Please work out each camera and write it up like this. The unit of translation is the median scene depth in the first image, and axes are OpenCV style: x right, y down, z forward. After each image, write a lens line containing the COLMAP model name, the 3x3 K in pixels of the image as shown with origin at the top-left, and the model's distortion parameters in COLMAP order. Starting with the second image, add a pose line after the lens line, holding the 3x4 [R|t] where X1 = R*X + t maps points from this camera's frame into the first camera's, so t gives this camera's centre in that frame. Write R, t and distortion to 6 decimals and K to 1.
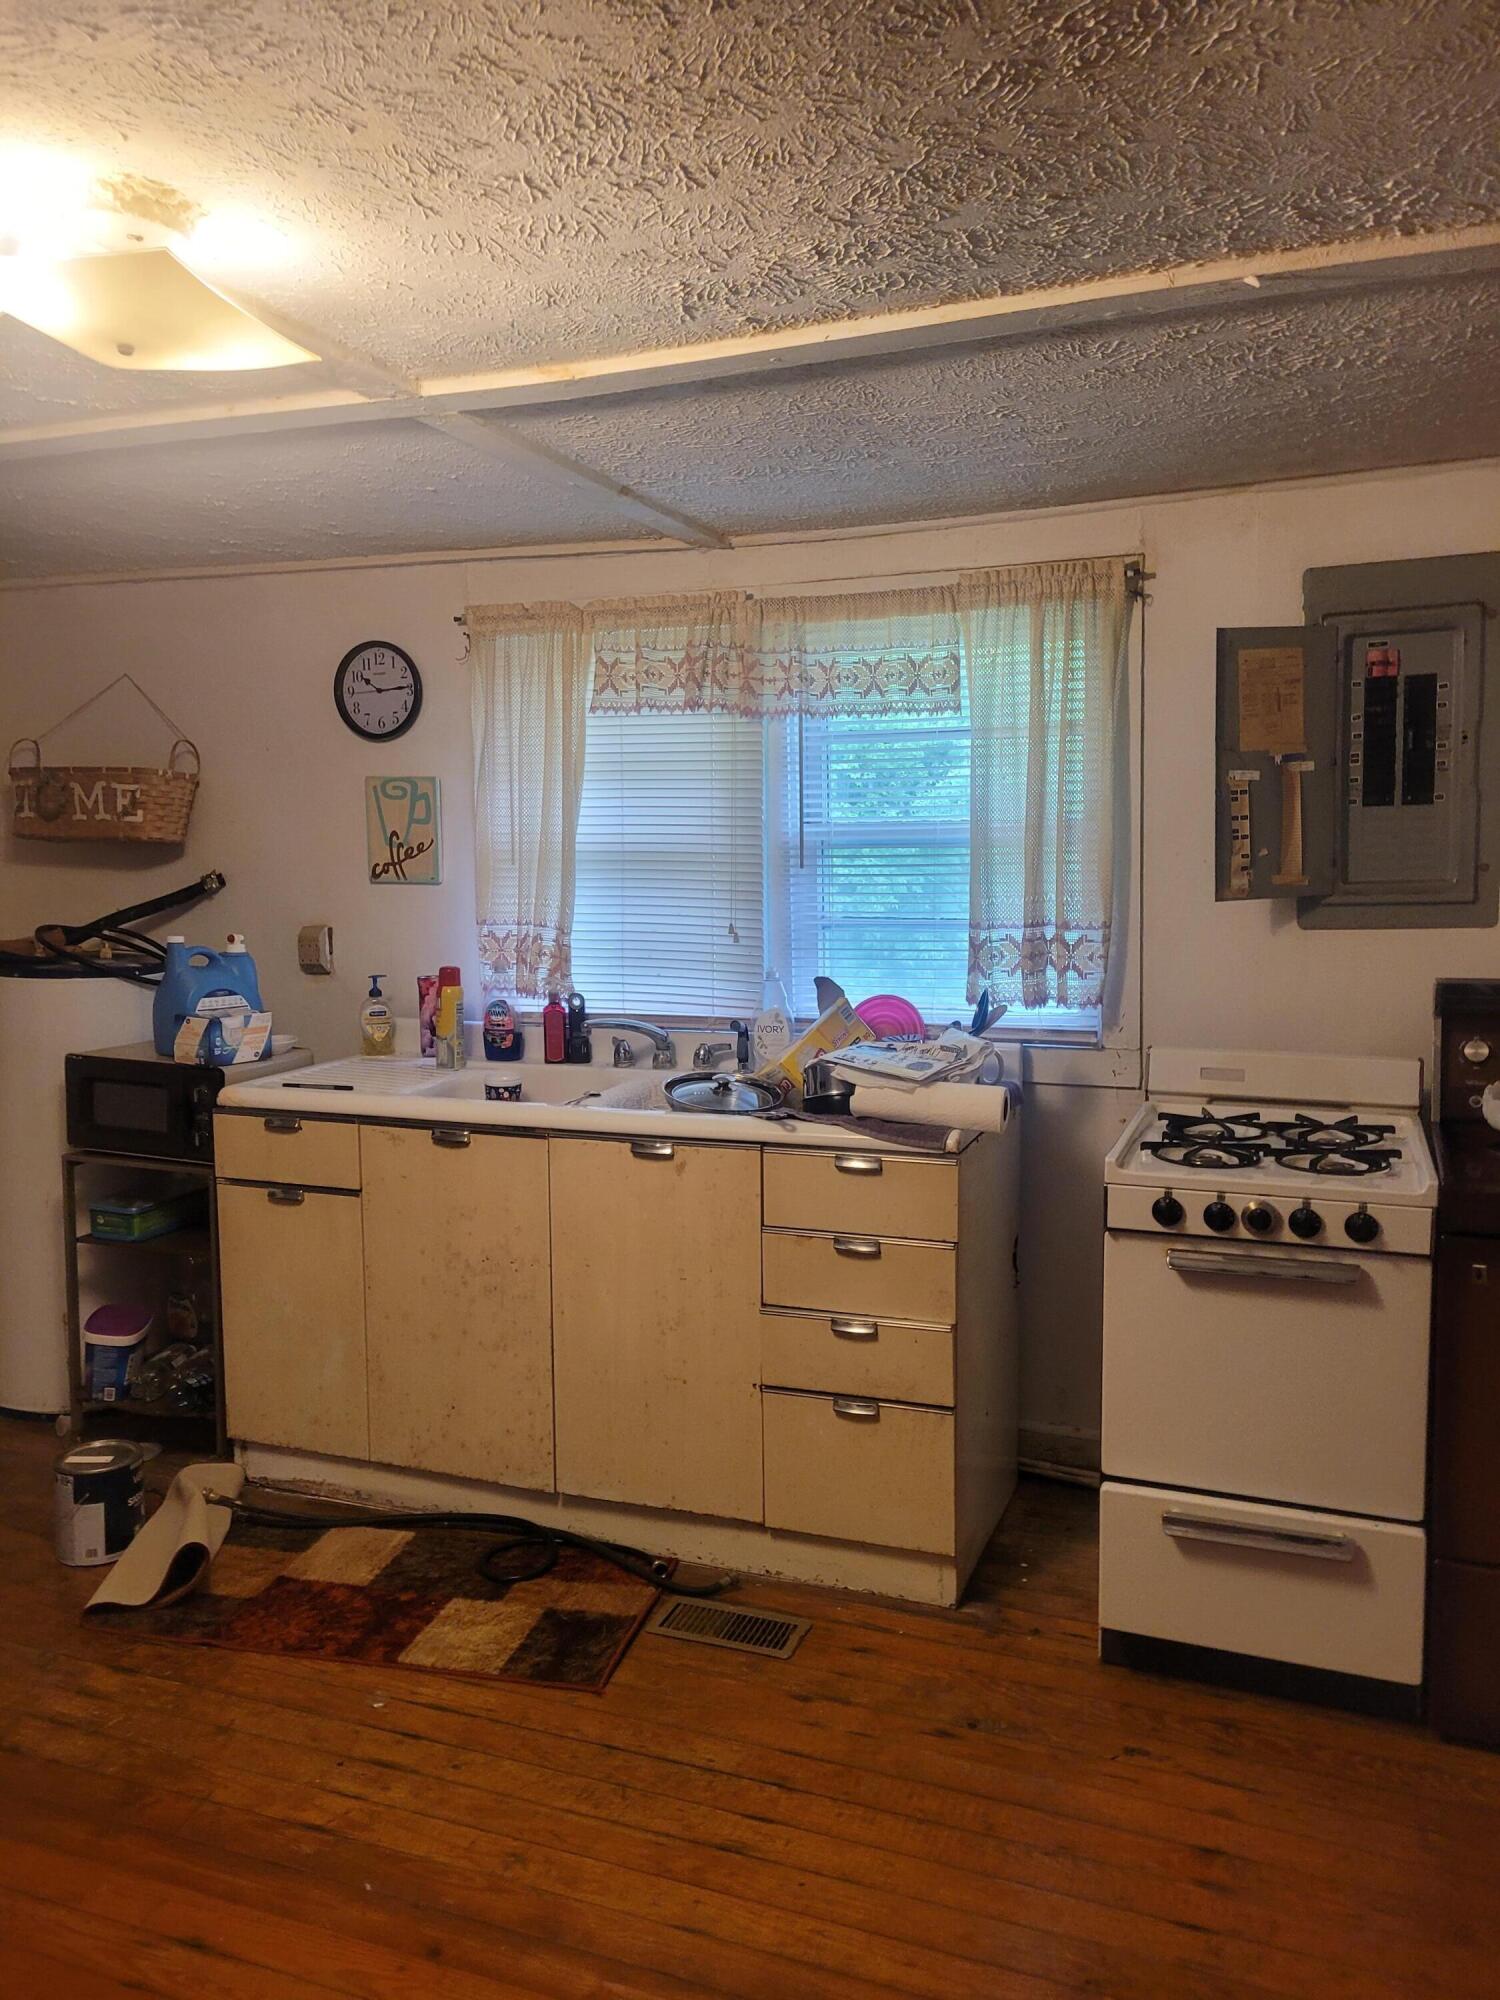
lens RADIAL K [[1509.1, 0, 748.1], [0, 1509.1, 999.8], [0, 0, 1]] dist [0.054813, -0.028869]
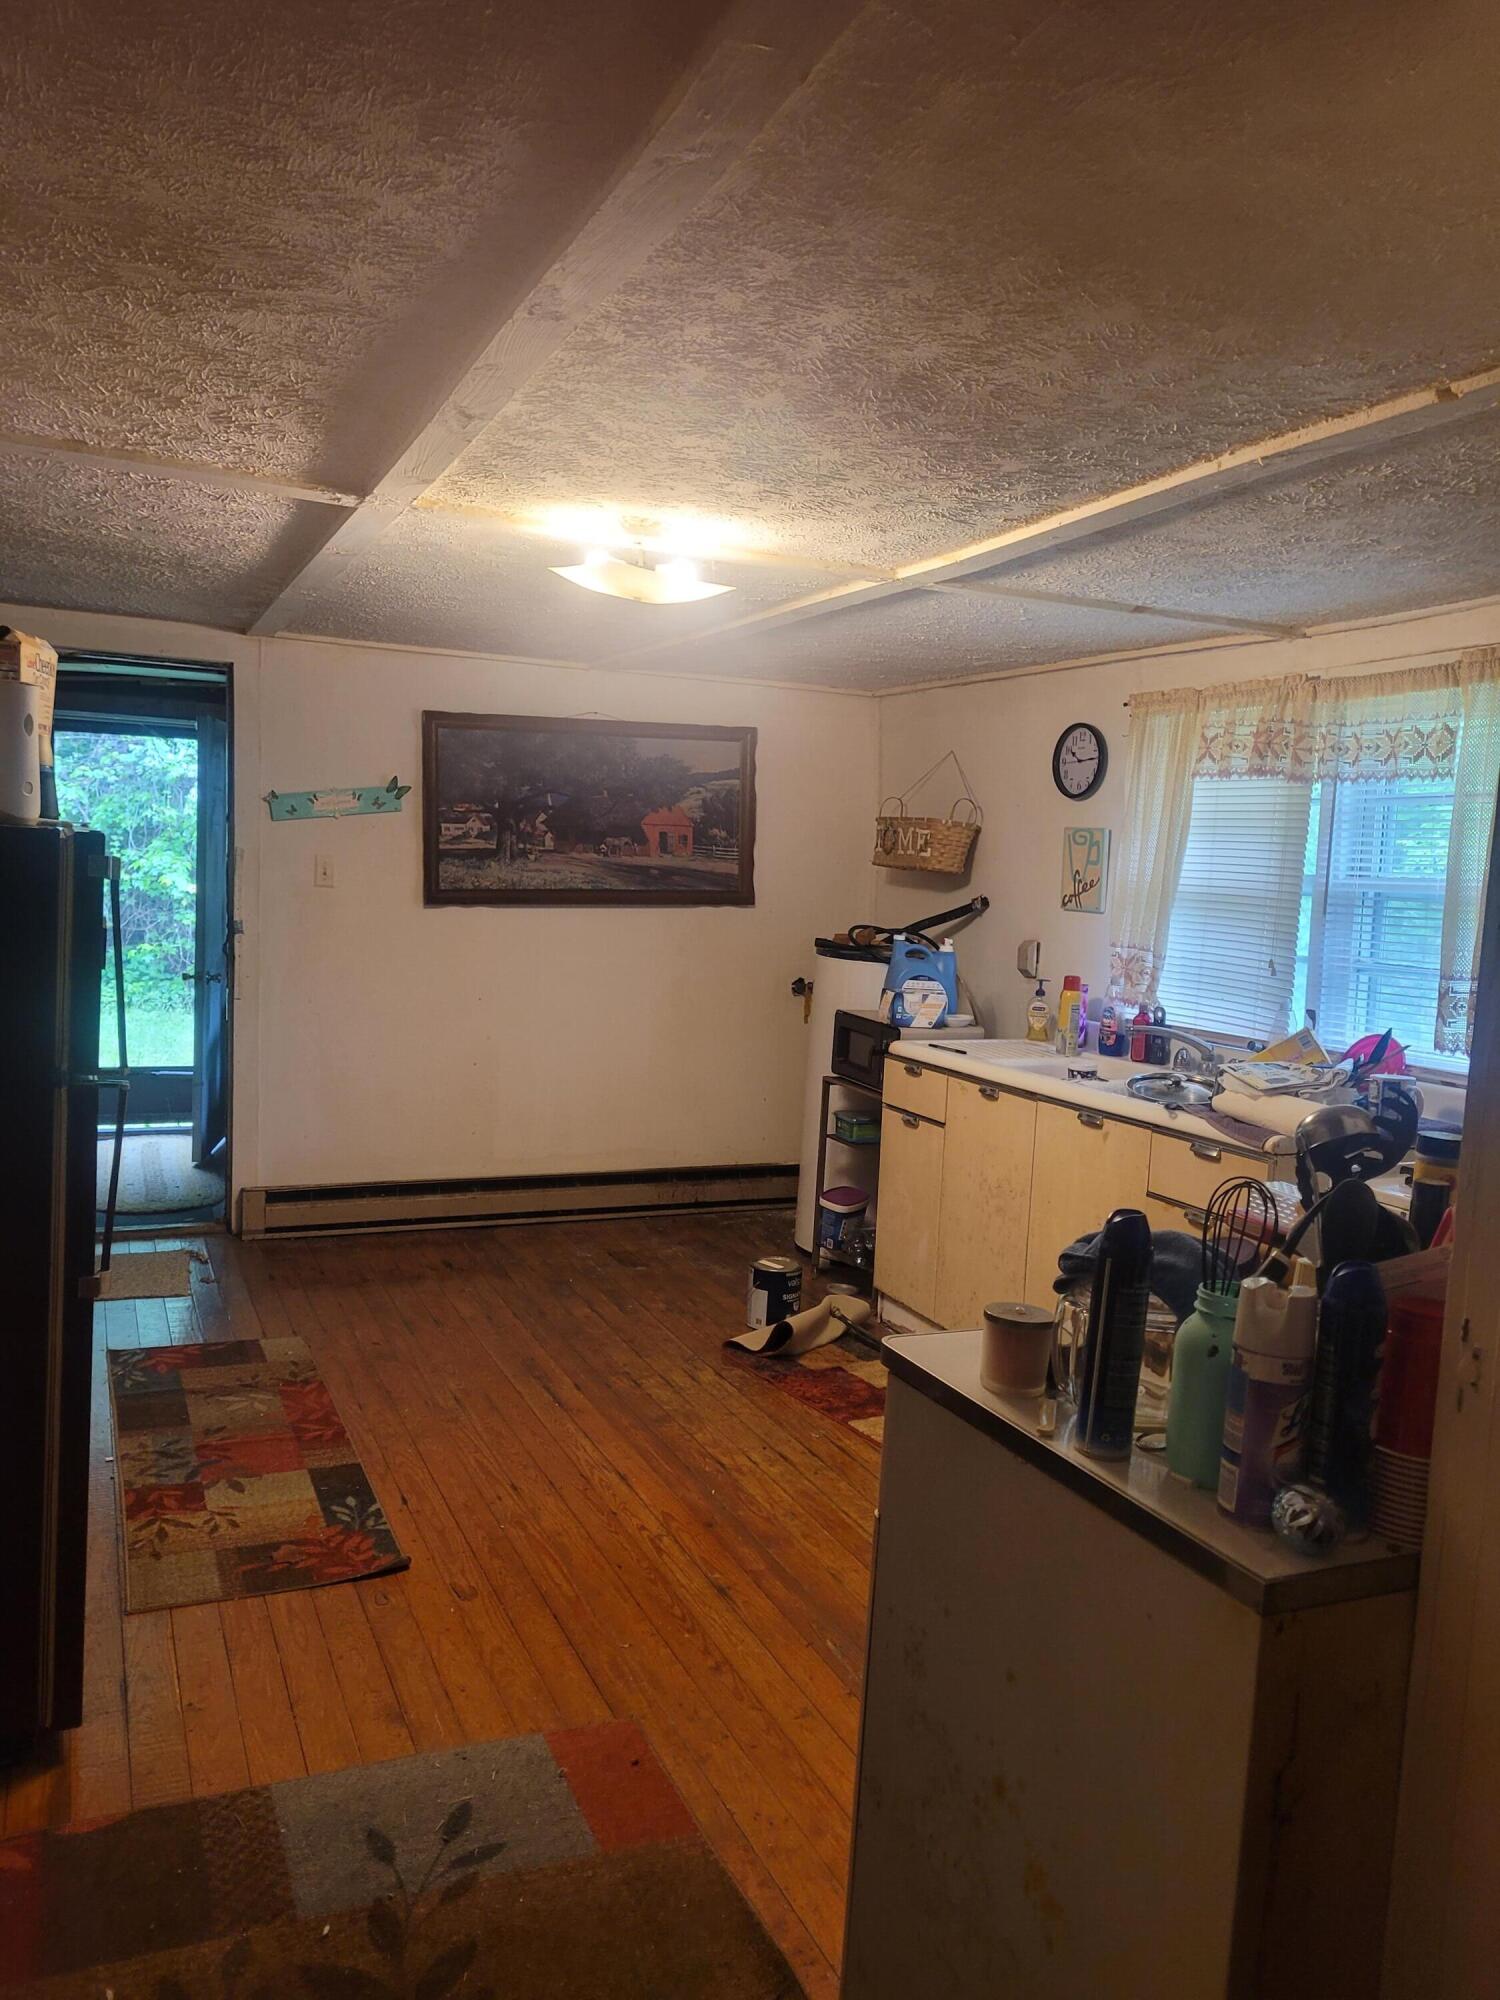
lens RADIAL K [[1509.1, 0, 747.4], [0, 1509.1, 1007.4], [0, 0, 1]] dist [0.054813, -0.028869]
pose [[0.706906, 0.107615, -0.699073, 0.534101], [-0.127743, 0.991530, 0.023462, 0.010500], [0.695676, 0.072717, 0.714666, -0.111445]]
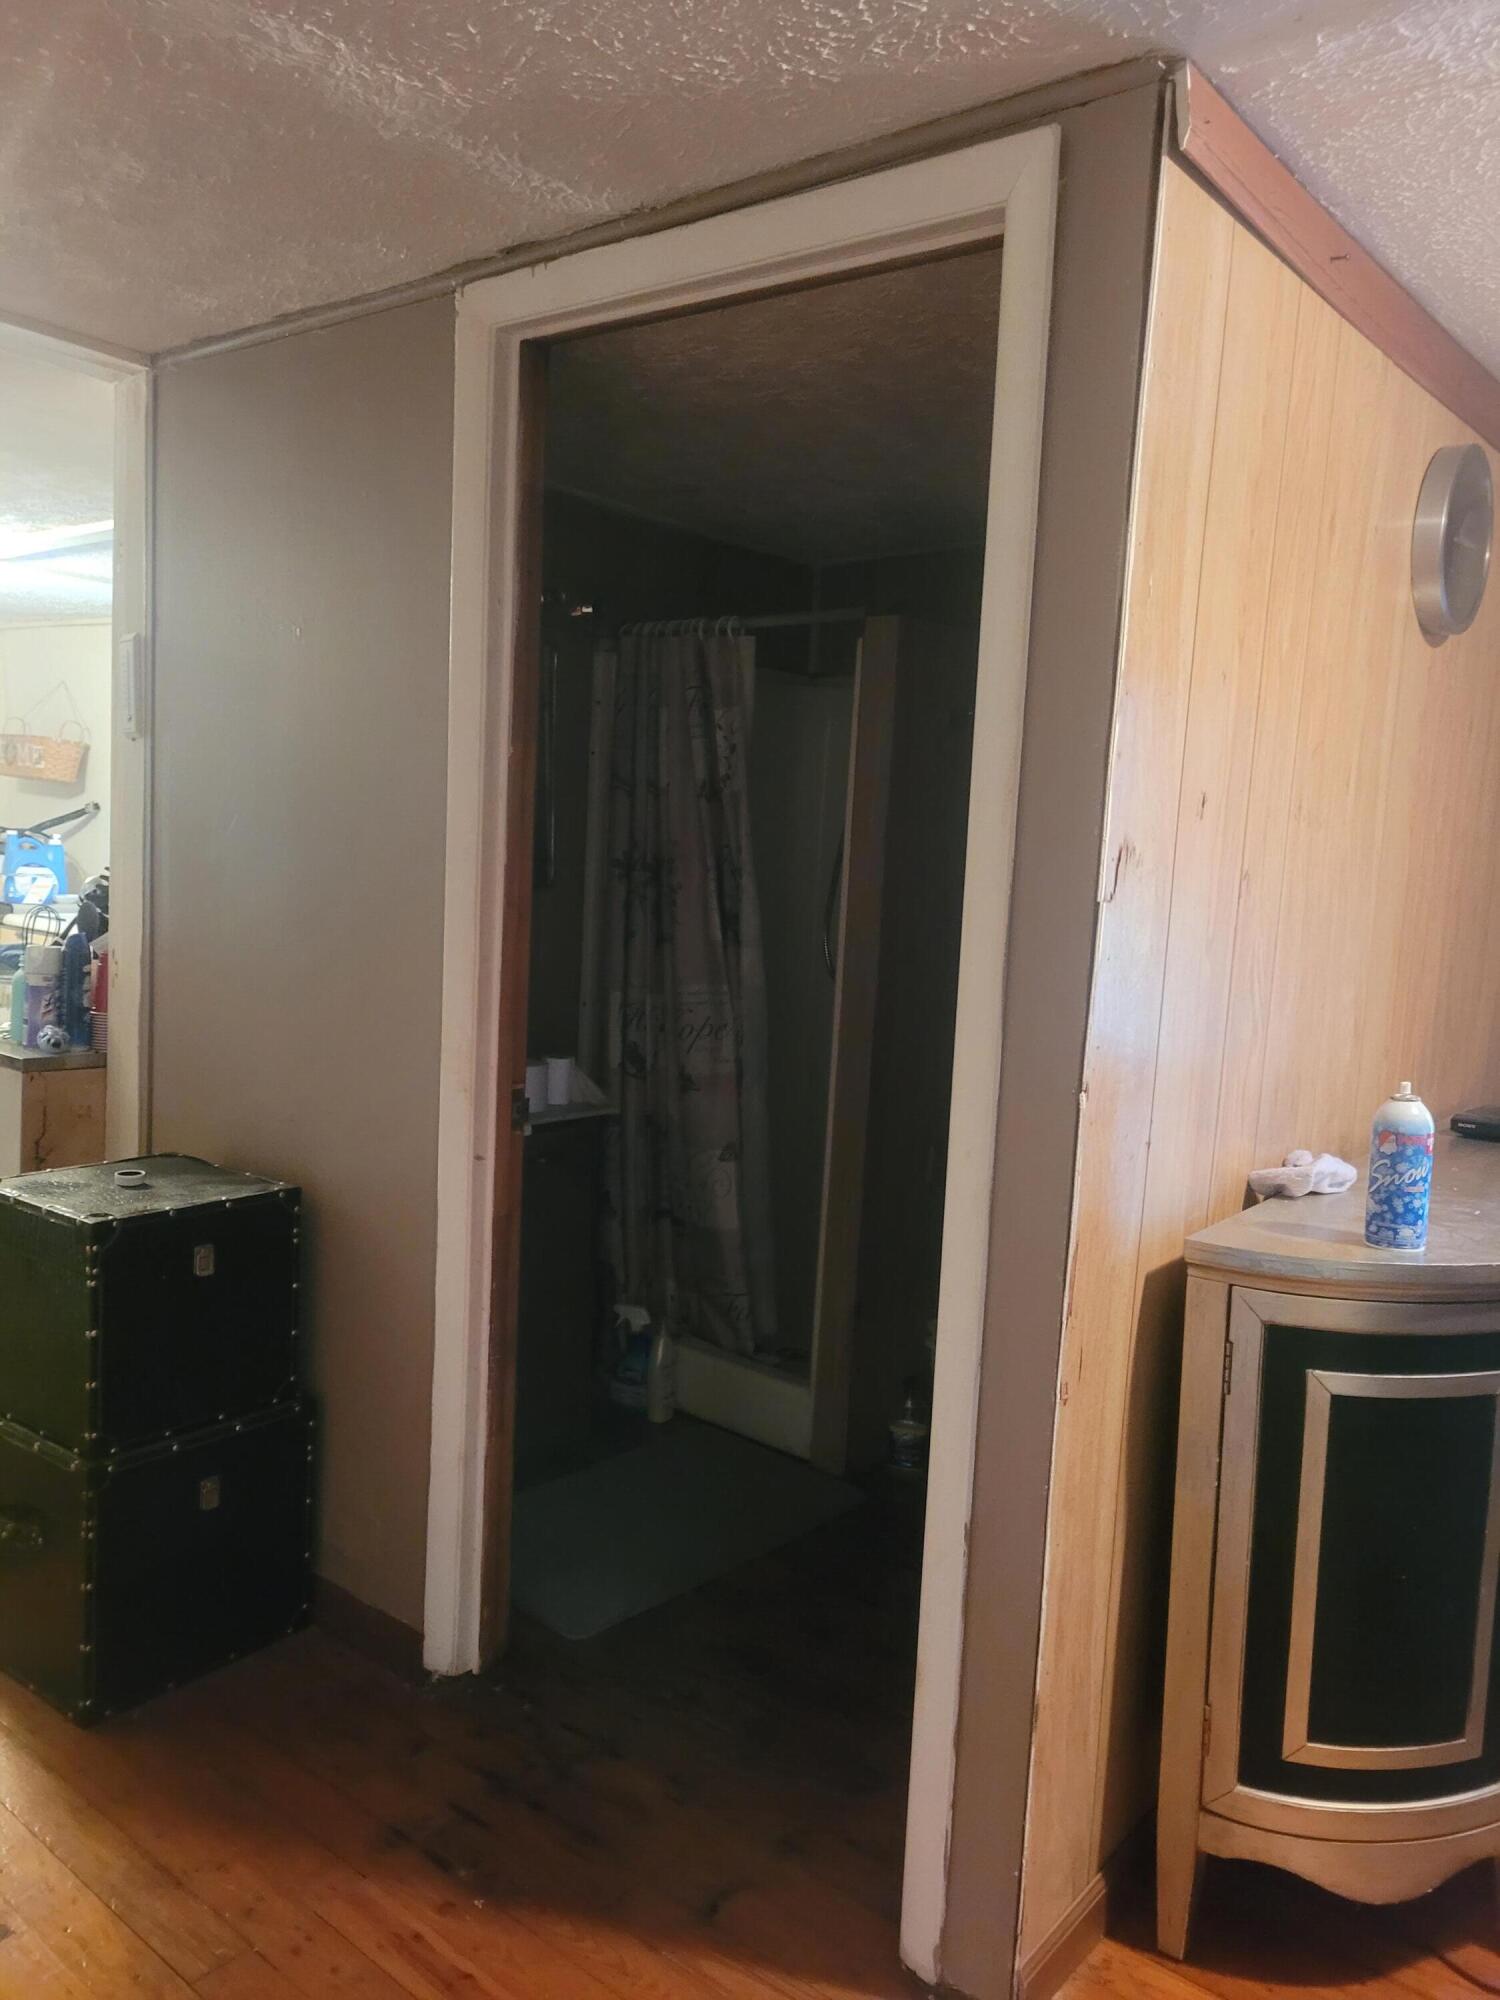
lens RADIAL K [[1509.1, 0, 748.2], [0, 1509.1, 1001.3], [0, 0, 1]] dist [0.054813, -0.028869]
pose [[0.950471, 0.092409, -0.296758, 1.004182], [-0.092605, 0.995612, 0.013431, 0.053494], [0.296697, 0.014716, 0.954858, -0.447138]]
